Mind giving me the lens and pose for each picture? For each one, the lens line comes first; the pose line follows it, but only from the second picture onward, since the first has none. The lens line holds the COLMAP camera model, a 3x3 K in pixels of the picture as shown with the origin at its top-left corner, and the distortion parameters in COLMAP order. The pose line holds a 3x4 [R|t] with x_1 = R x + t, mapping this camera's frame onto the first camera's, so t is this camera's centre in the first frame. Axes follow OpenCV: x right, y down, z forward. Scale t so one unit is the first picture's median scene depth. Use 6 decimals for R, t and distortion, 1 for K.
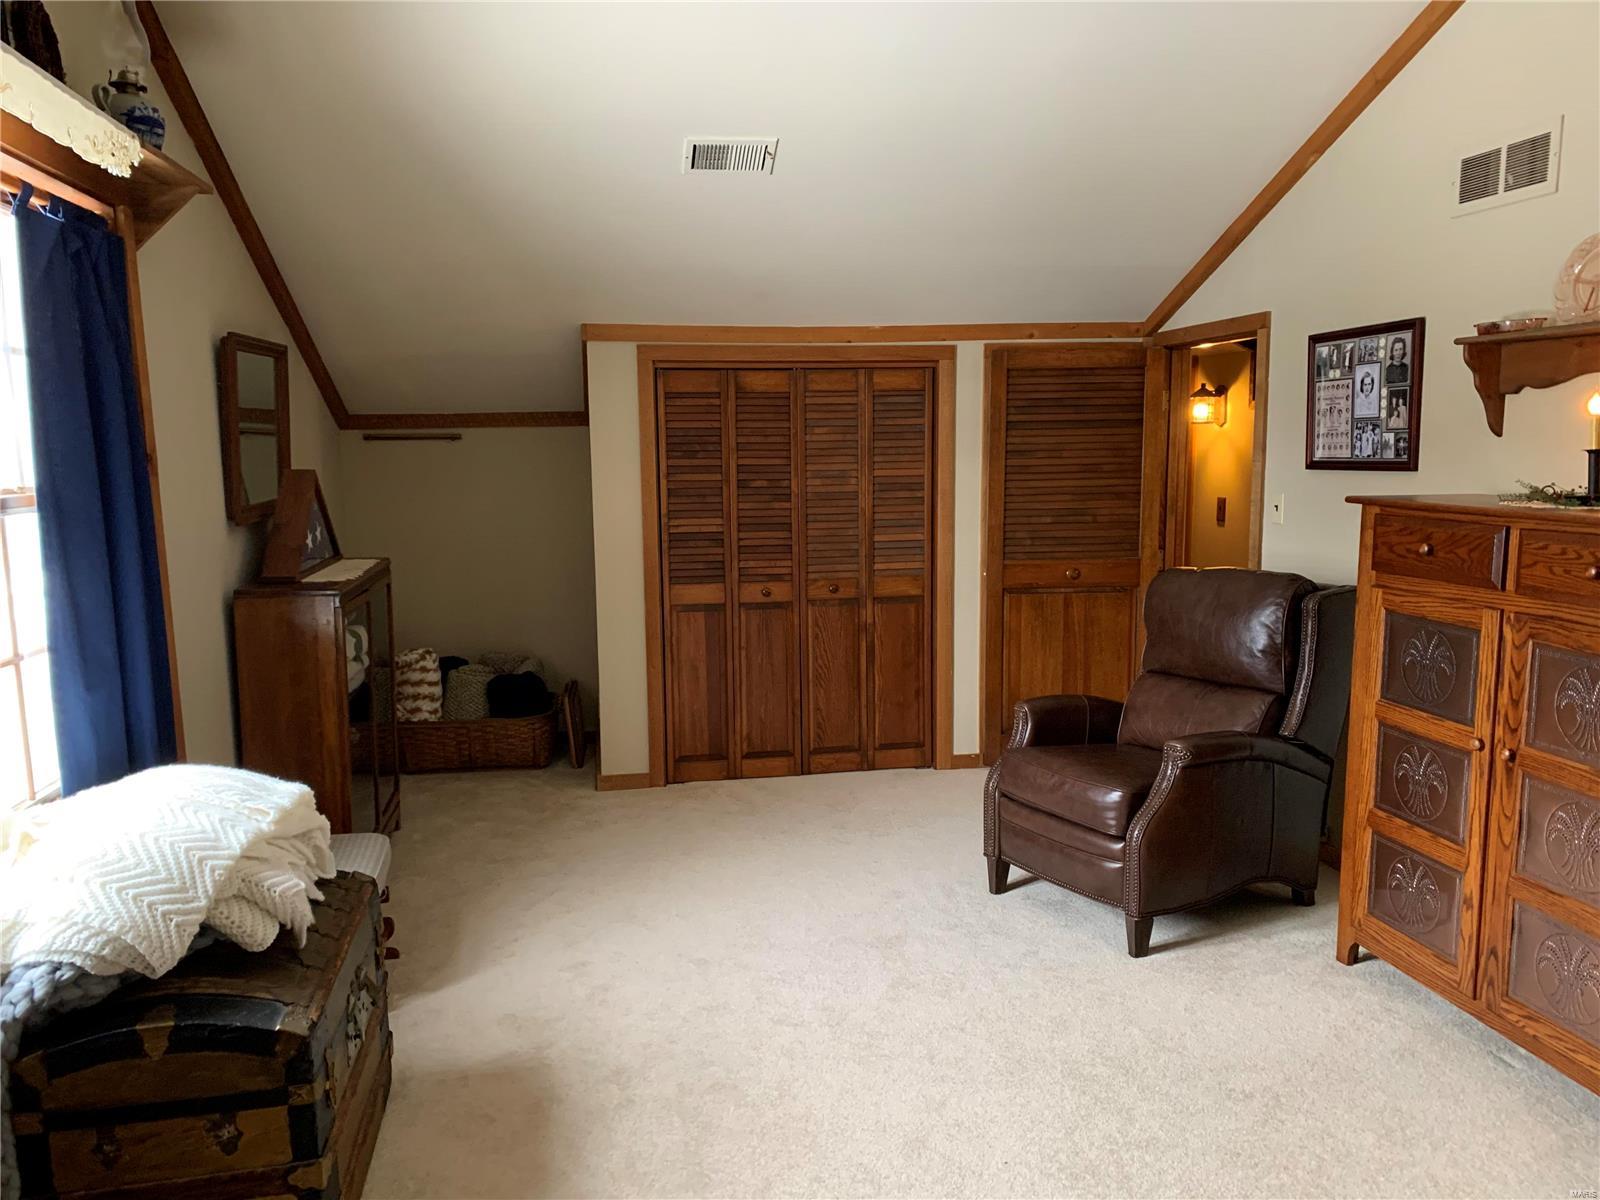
lens RADIAL K [[1225.5, 0, 800.0], [0, 1225.5, 600.0], [0, 0, 1]] dist [0.065932, -0.077596]
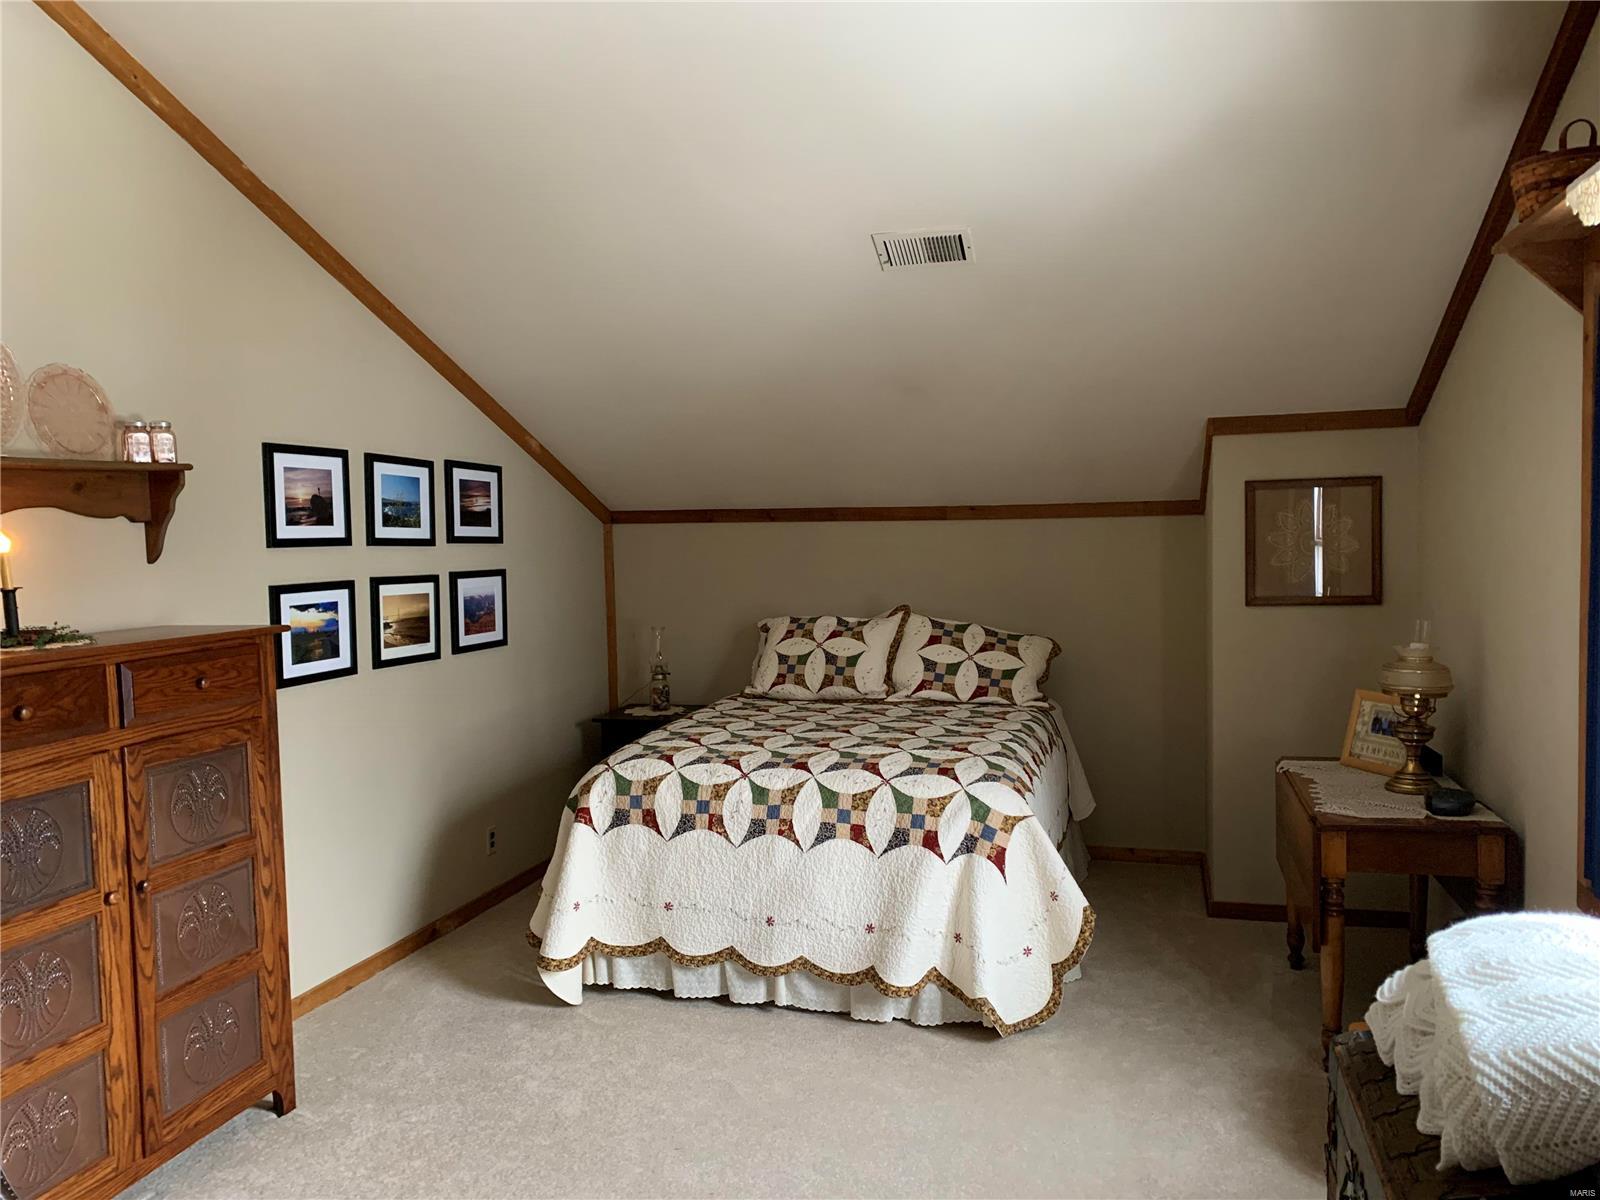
lens RADIAL K [[1225.5, 0, 800.0], [0, 1225.5, 600.0], [0, 0, 1]] dist [0.065932, -0.077596]
pose [[-0.895874, 0.010100, 0.444192, -0.348766], [0.094951, 0.980998, 0.169196, -0.219383], [-0.434043, 0.193754, -0.879810, 1.592405]]
